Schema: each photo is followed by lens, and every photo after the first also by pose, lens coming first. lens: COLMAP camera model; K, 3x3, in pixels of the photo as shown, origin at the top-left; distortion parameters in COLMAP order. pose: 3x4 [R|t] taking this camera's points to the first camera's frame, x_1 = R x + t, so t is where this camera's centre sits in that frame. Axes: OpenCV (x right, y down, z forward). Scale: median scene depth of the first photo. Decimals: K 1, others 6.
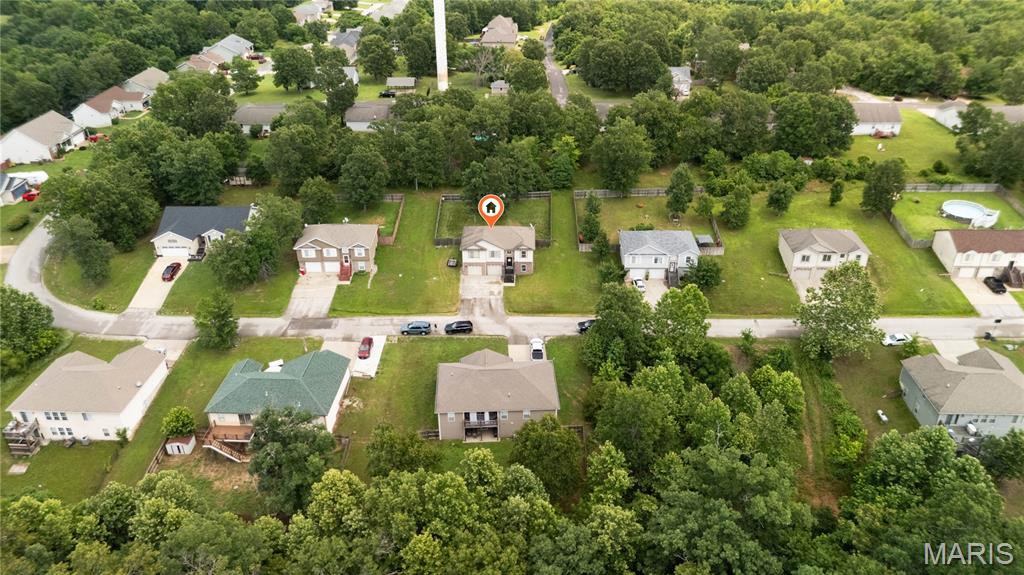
lens RADIAL K [[735.9, 0, 512.0], [0, 735.9, 287.5], [0, 0, 1]] dist [0.058013, -0.046224]
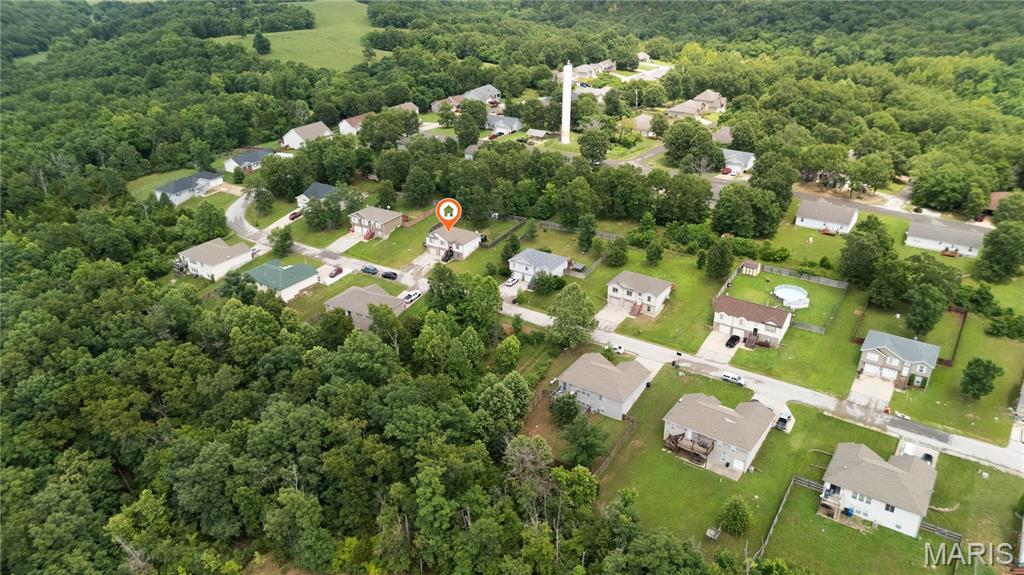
lens RADIAL K [[735.9, 0, 512.0], [0, 735.9, 287.5], [0, 0, 1]] dist [0.058013, -0.046224]
pose [[0.854402, 0.233673, -0.464105, 0.870845], [-0.258499, 0.965955, 0.010462, -0.007728], [0.450750, 0.111032, 0.885718, -0.331736]]
